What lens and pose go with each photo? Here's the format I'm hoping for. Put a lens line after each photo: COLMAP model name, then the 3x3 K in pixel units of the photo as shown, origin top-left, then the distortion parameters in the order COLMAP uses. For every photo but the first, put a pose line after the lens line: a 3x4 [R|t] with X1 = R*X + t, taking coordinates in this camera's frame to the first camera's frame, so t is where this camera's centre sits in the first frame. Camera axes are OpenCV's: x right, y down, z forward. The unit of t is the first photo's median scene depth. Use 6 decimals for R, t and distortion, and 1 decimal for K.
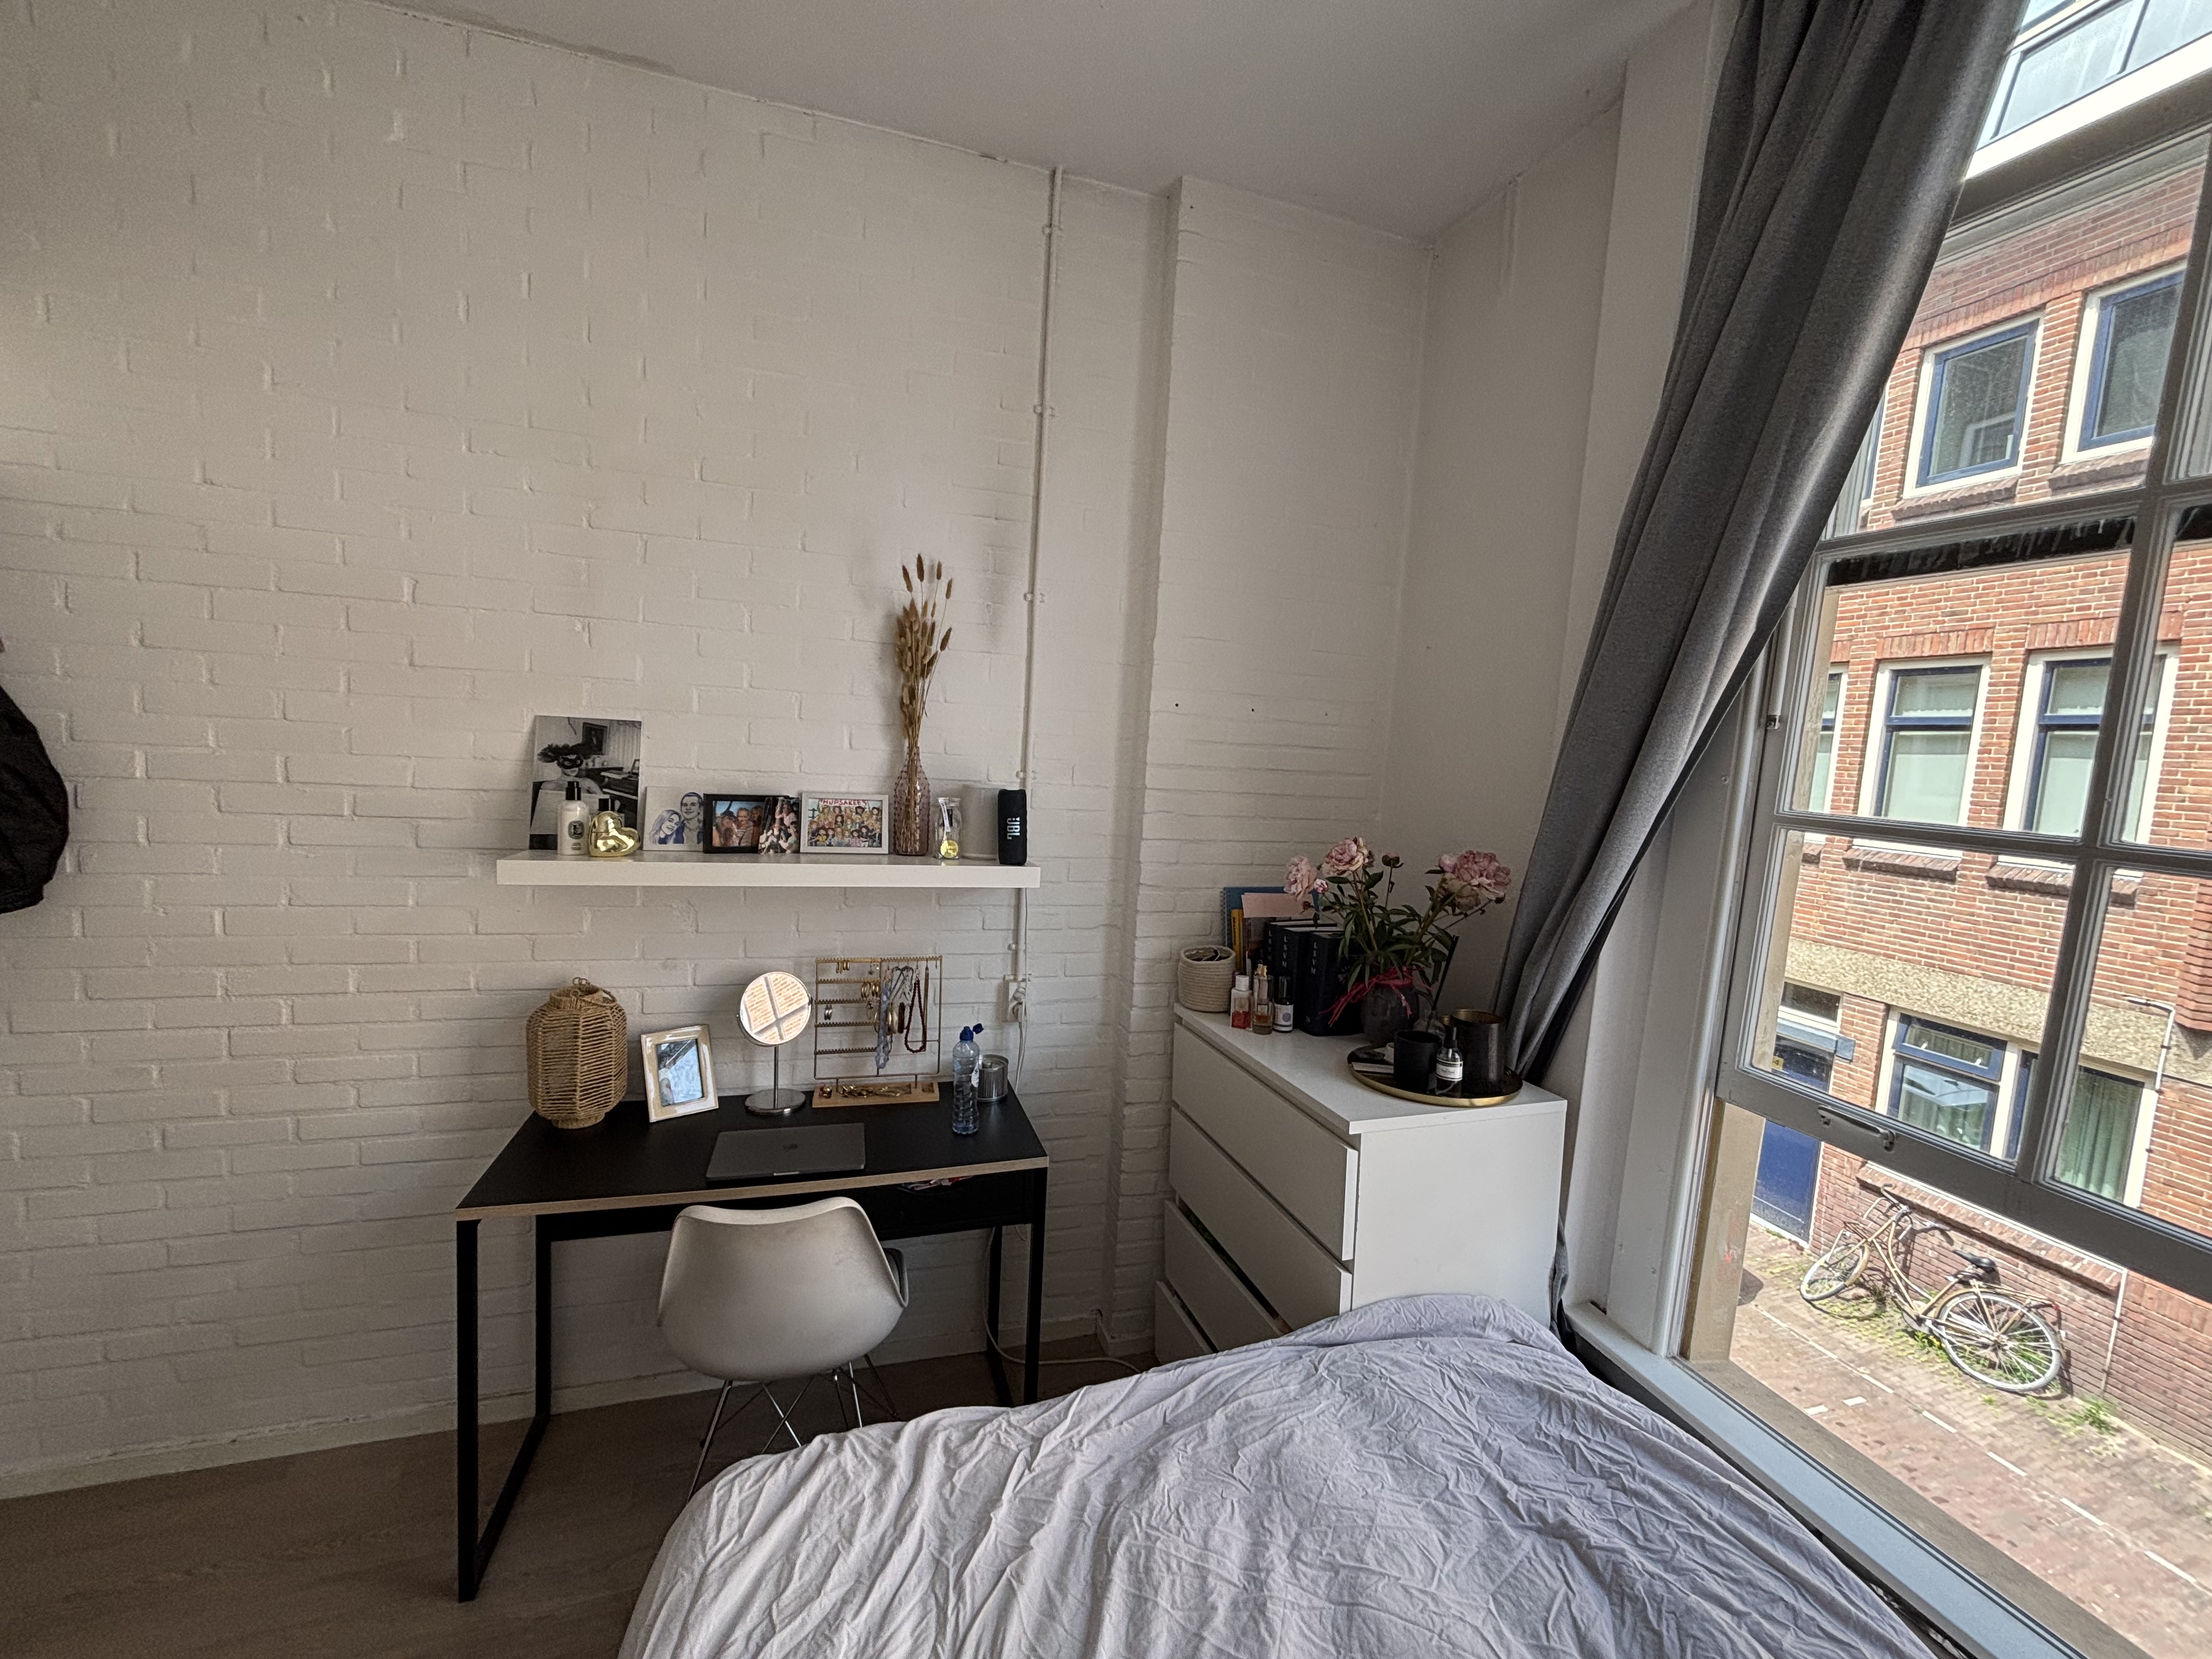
lens RADIAL K [[892.8, 0, 1091.1], [0, 892.8, 827.2], [0, 0, 1]] dist [0.005548, -0.001178]
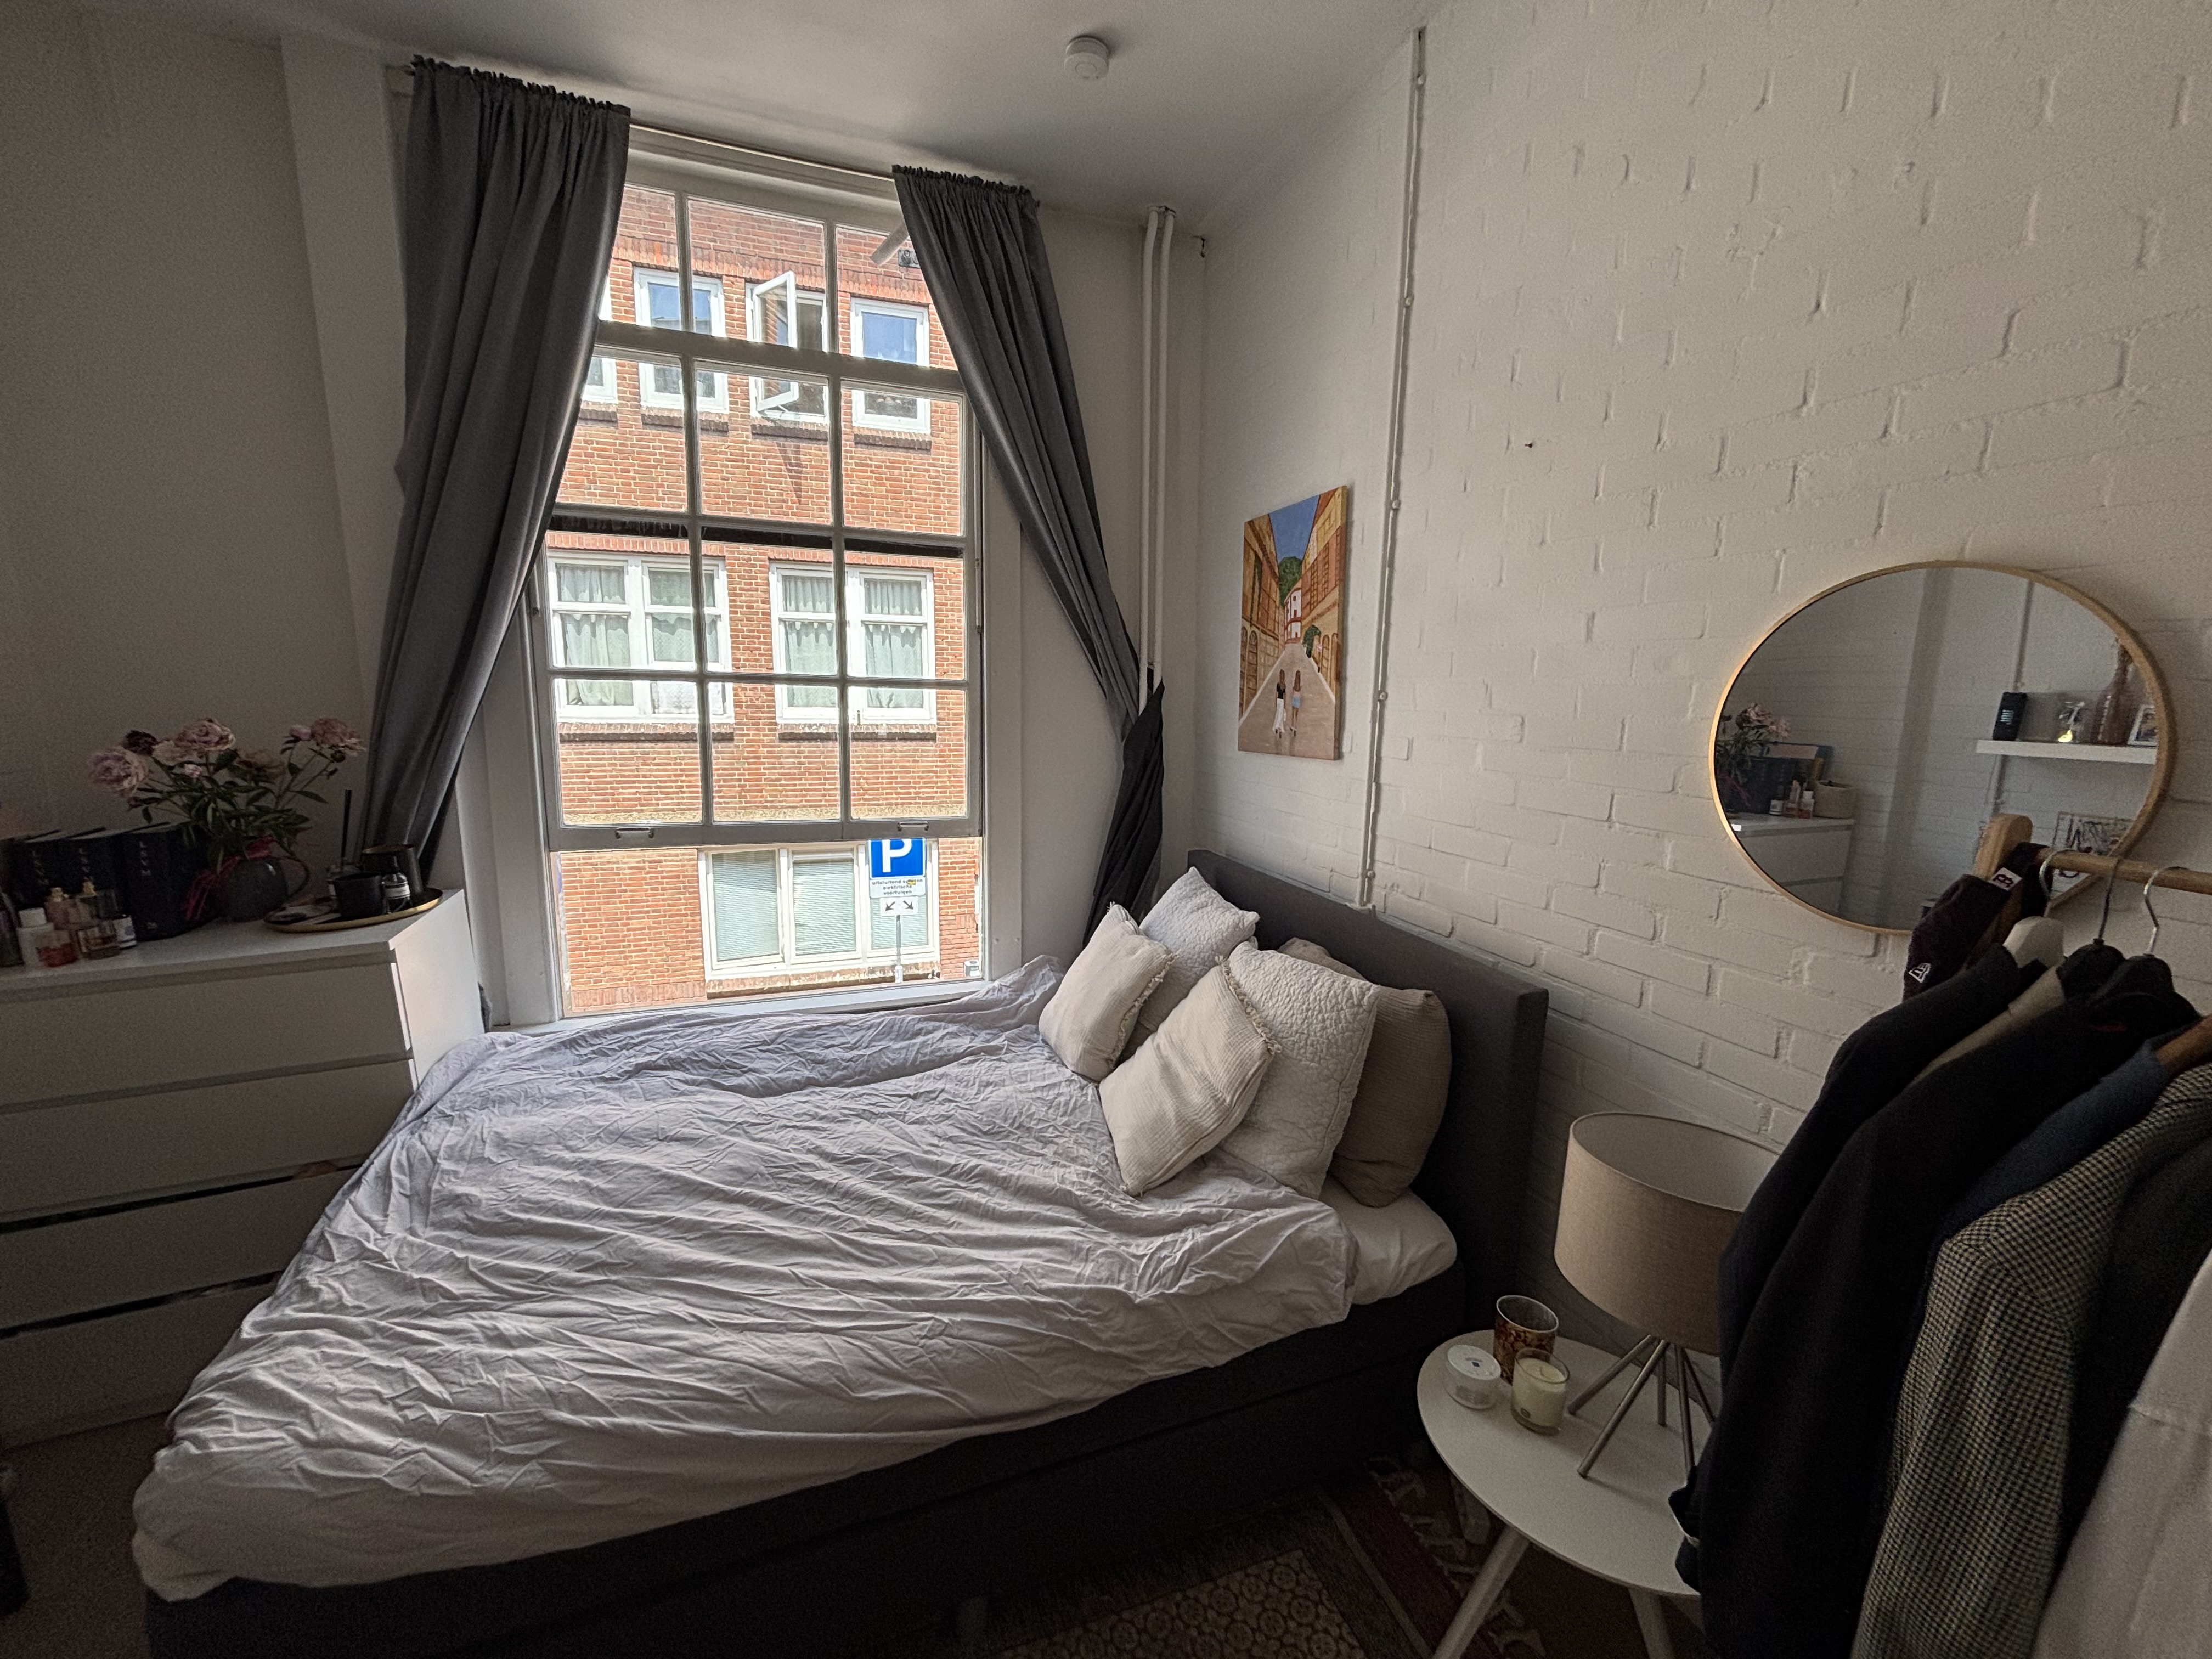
lens RADIAL K [[892.8, 0, 1103.1], [0, 892.8, 828.1], [0, 0, 1]] dist [0.005548, -0.001178]
pose [[-0.025833, -0.218104, 0.975584, -0.666167], [0.081029, 0.972241, 0.219502, -0.006912], [-0.996377, 0.084721, -0.007443, 0.017926]]
